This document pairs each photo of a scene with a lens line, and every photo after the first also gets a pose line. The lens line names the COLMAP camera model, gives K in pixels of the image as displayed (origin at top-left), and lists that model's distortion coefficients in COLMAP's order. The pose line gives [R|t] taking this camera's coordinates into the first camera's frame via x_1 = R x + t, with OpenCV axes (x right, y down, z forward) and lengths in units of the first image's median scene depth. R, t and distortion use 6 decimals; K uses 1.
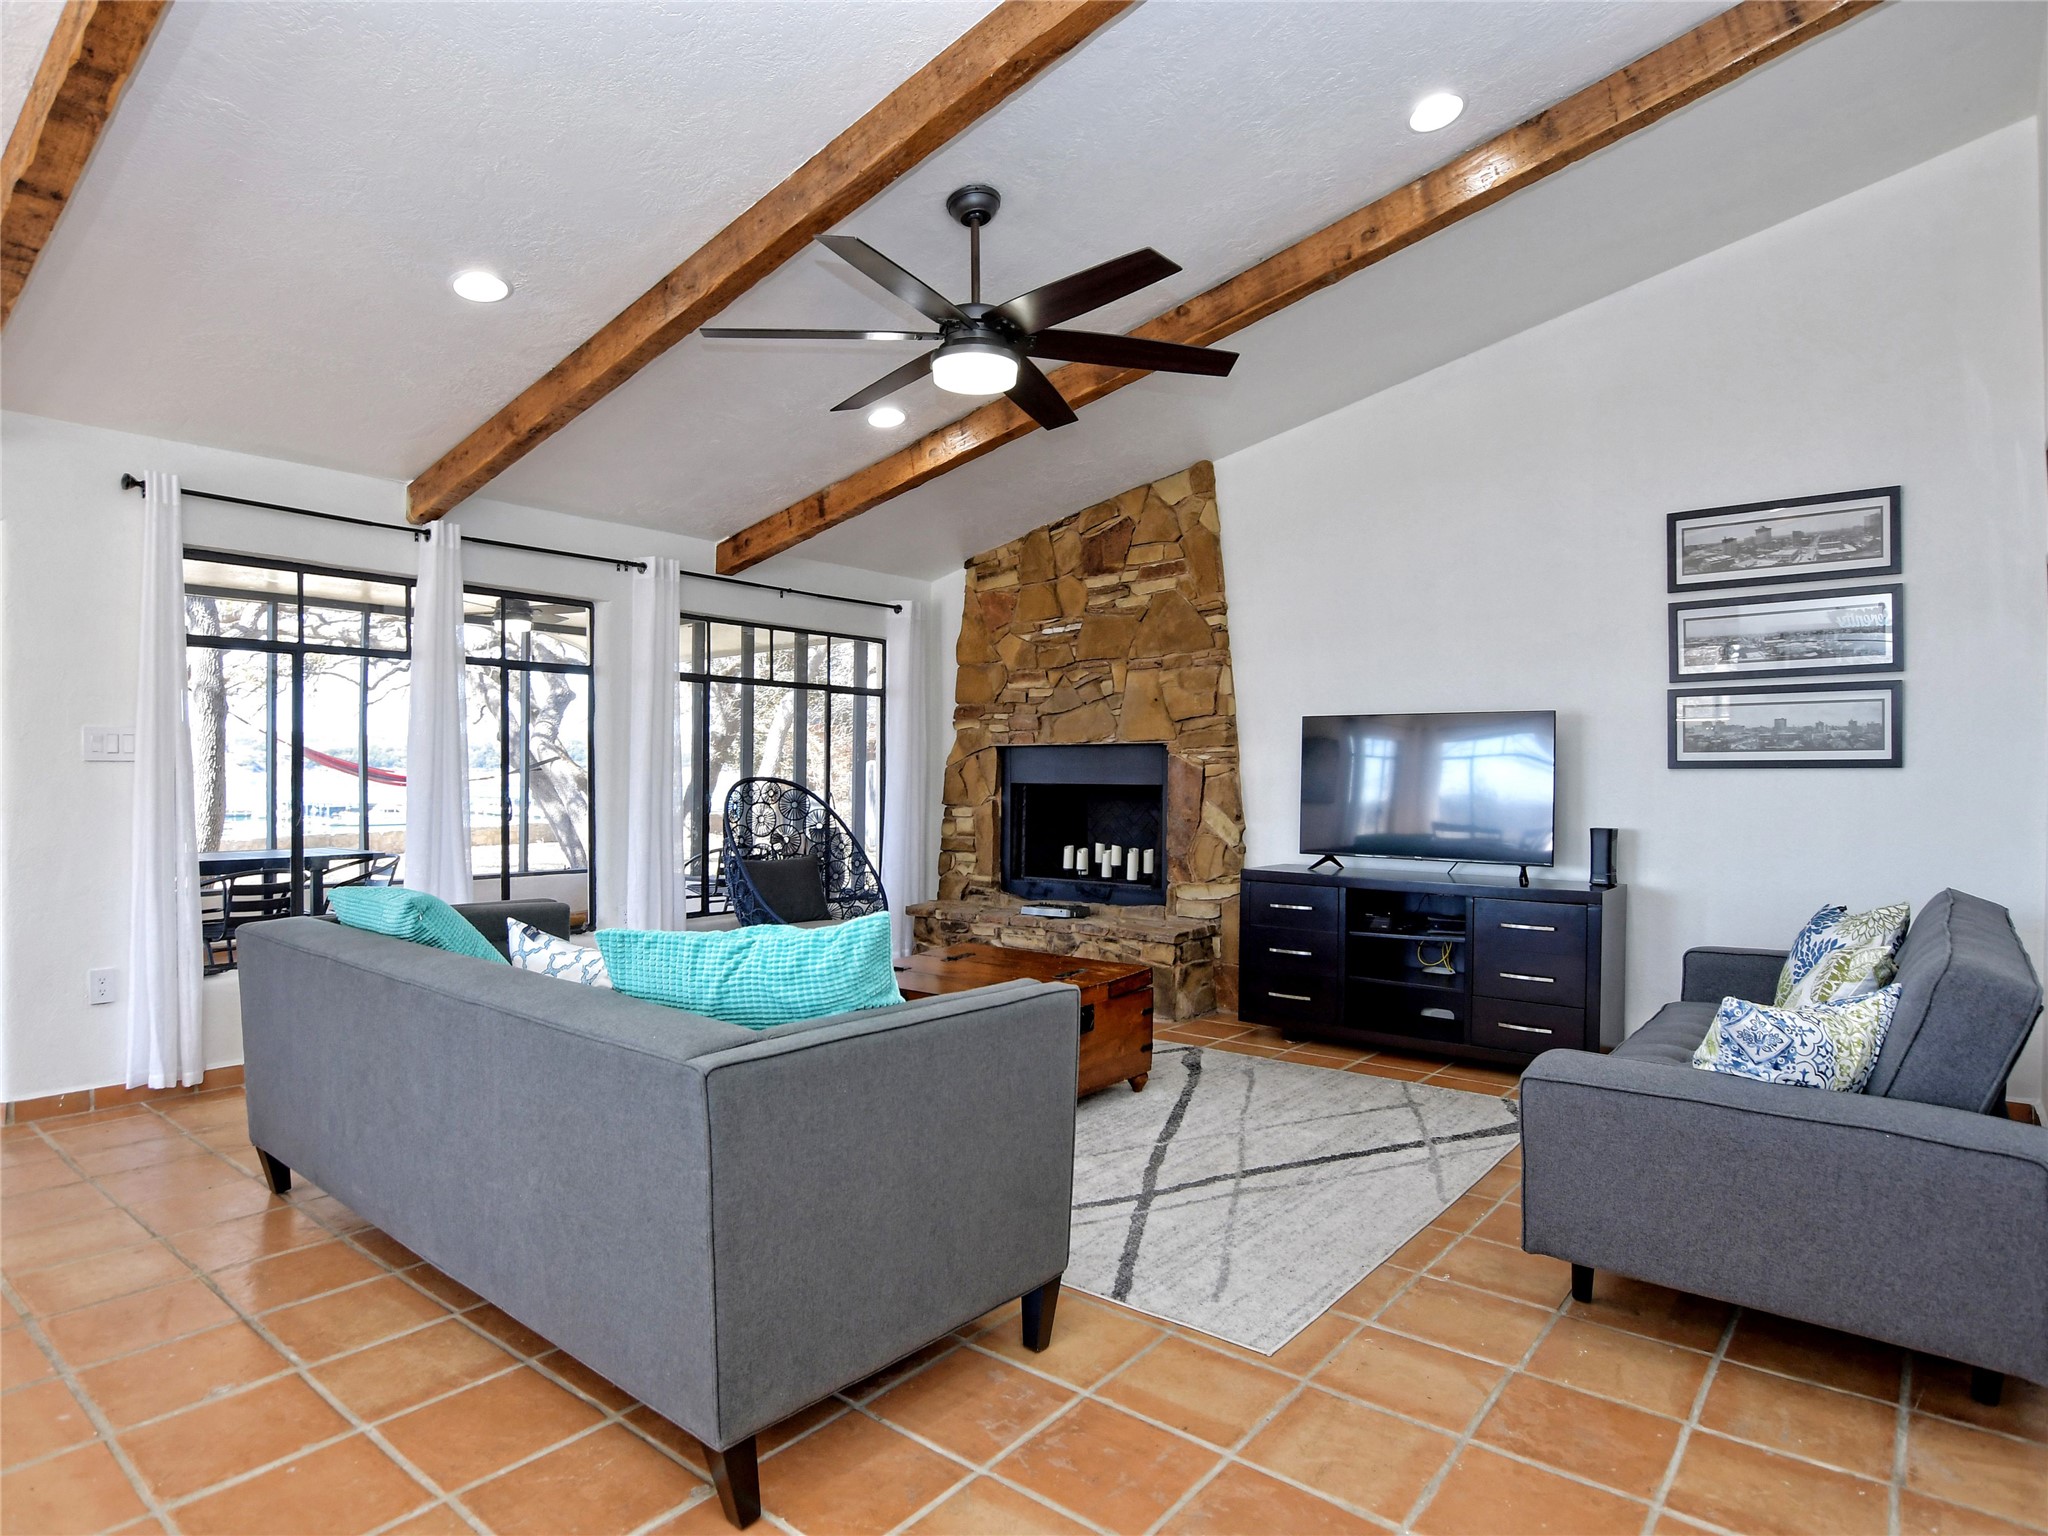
lens RADIAL K [[1165.3, 0, 1021.5], [0, 1165.3, 775.5], [0, 0, 1]] dist [-0.027774, 0.004598]
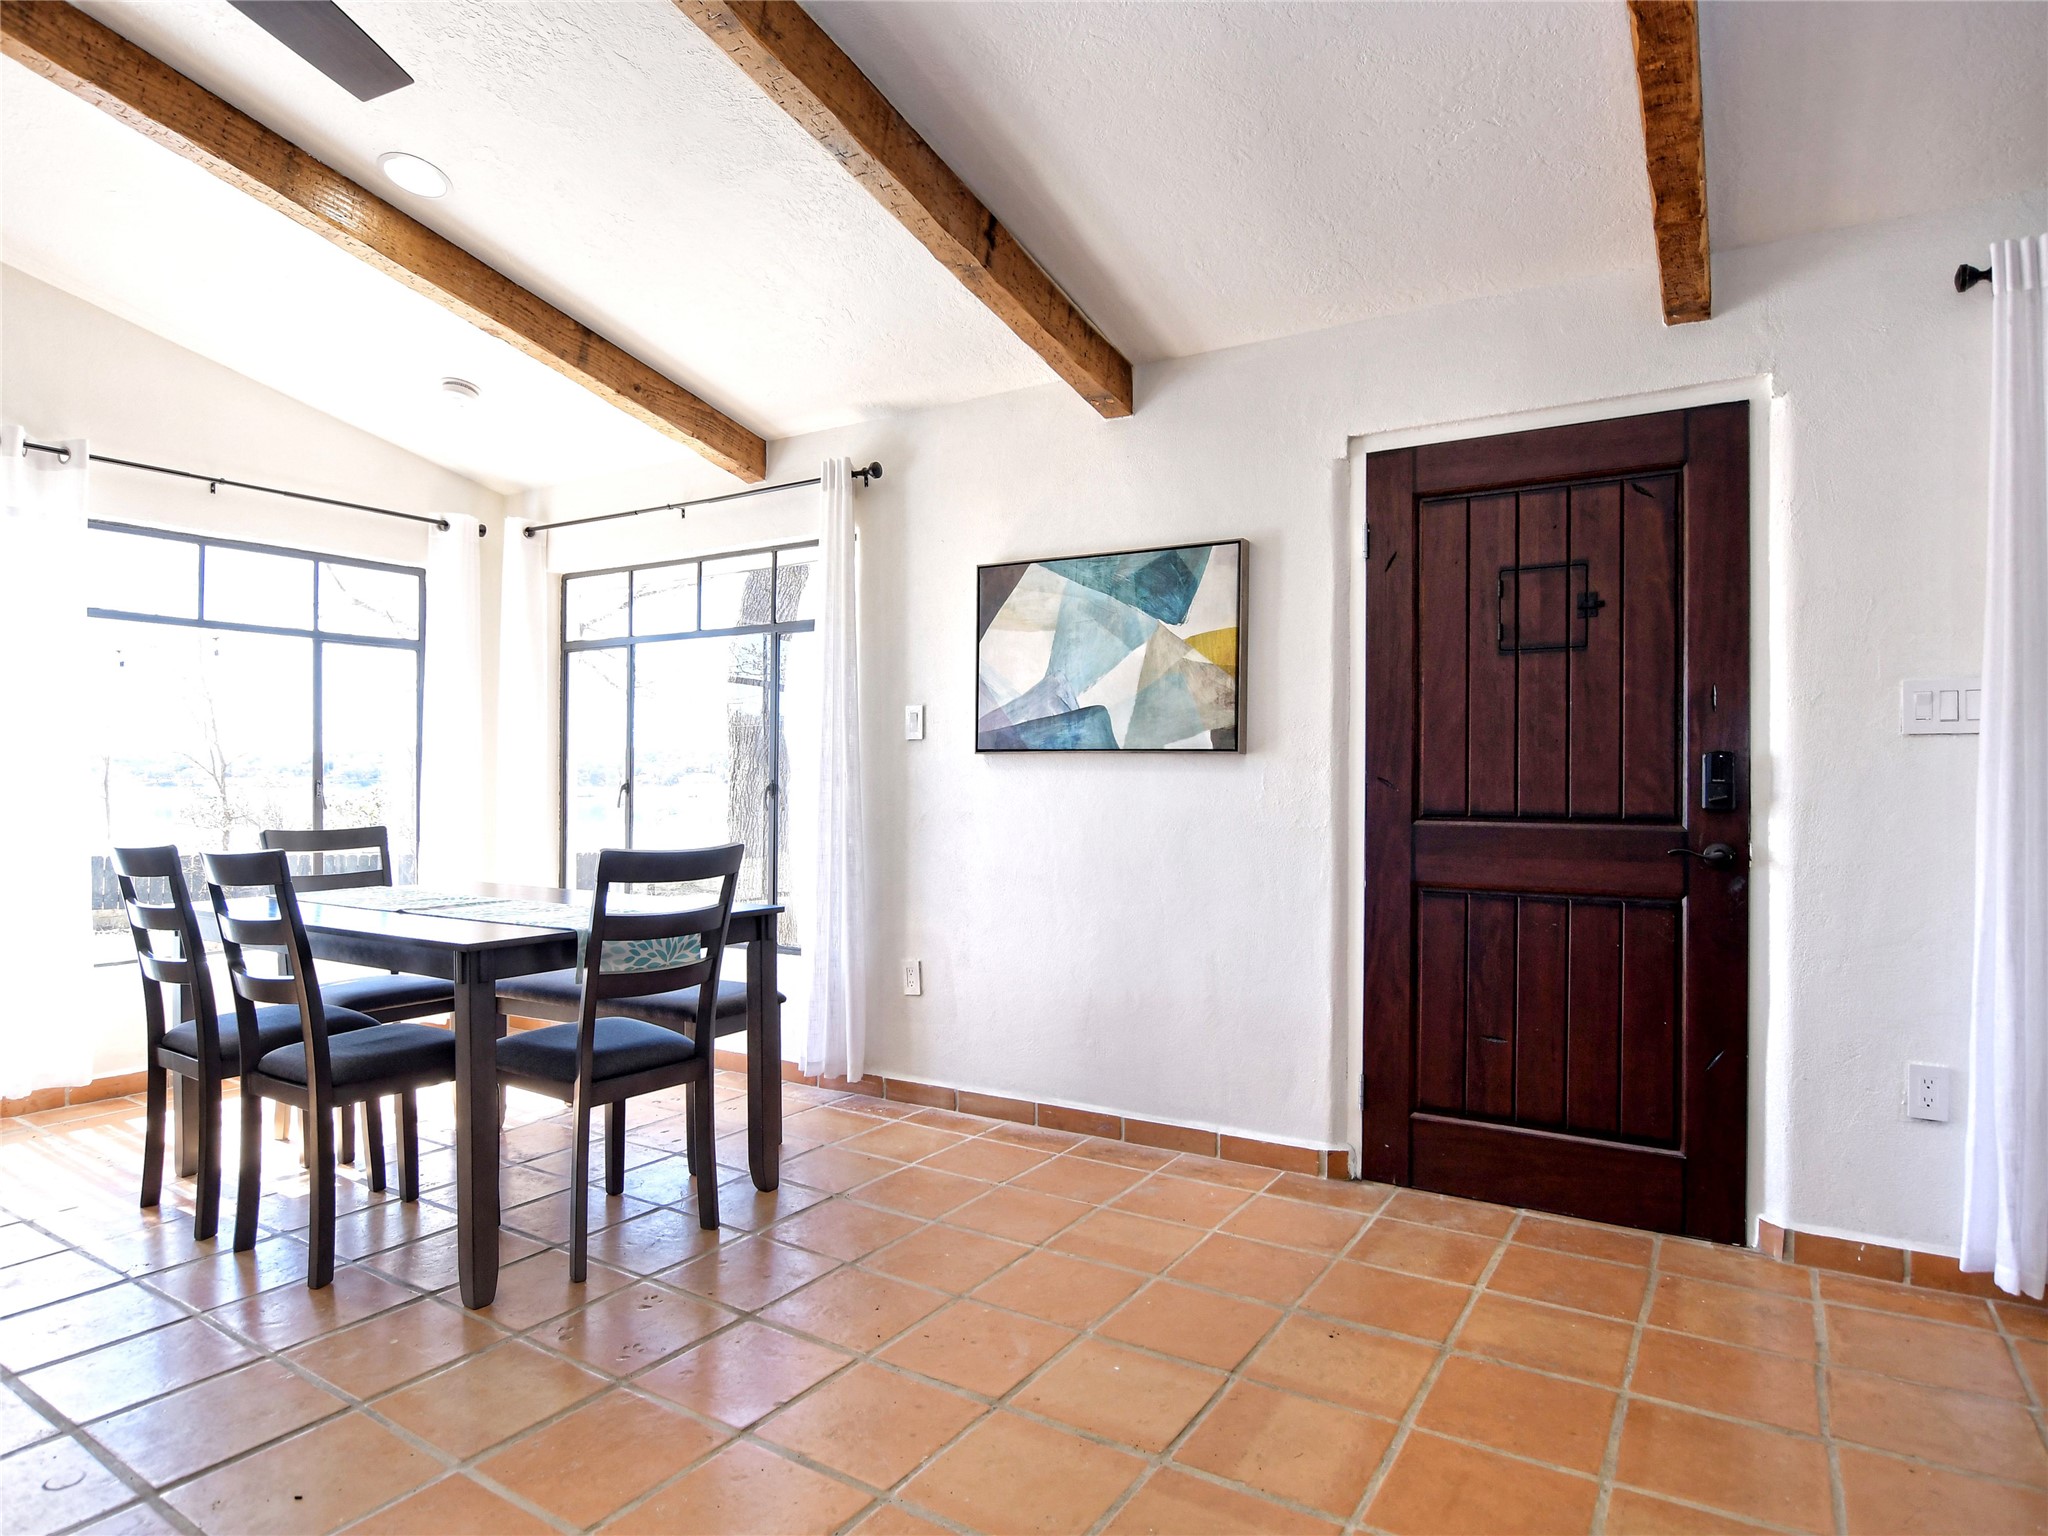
lens RADIAL K [[1165.3, 0, 1021.5], [0, 1165.3, 775.5], [0, 0, 1]] dist [-0.027774, 0.004598]
pose [[0.115415, -0.007900, -0.993286, -0.244881], [-0.008792, 0.999921, -0.008974, 0.021173], [0.993279, 0.009769, 0.115336, 0.451672]]
